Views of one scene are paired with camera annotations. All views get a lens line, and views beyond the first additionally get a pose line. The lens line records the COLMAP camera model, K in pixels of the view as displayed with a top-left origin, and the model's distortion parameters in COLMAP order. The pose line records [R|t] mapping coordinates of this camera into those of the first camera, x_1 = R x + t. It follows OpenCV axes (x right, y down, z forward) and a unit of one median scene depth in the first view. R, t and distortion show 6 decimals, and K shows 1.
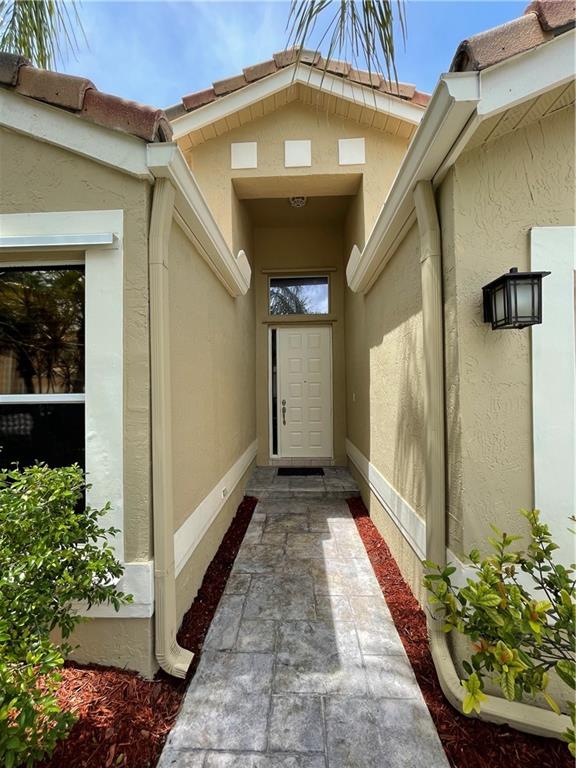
lens RADIAL K [[312.3, 0, 288.3], [0, 312.3, 385.1], [0, 0, 1]] dist [-0.001588, 0.000624]
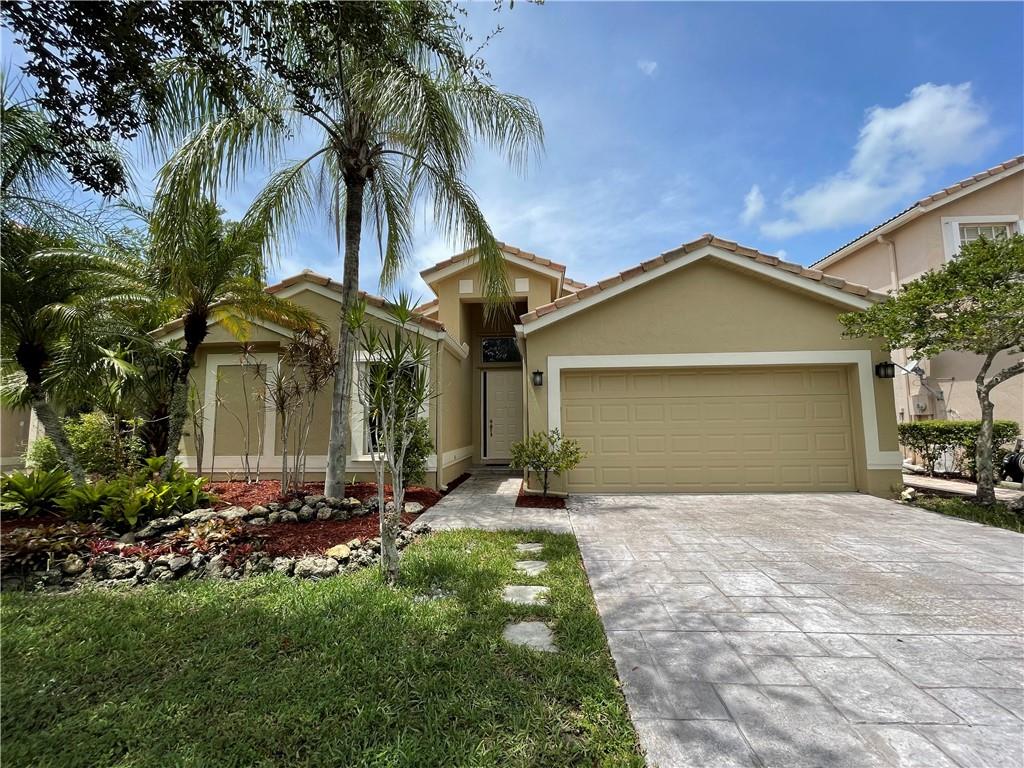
lens RADIAL K [[416.4, 0, 513.0], [0, 416.4, 386.4], [0, 0, 1]] dist [-0.001588, 0.000624]
pose [[0.999876, -0.004482, -0.015085, 0.180333], [0.003147, 0.996174, -0.087340, 0.095105], [0.015419, 0.087281, 0.996064, -1.461990]]
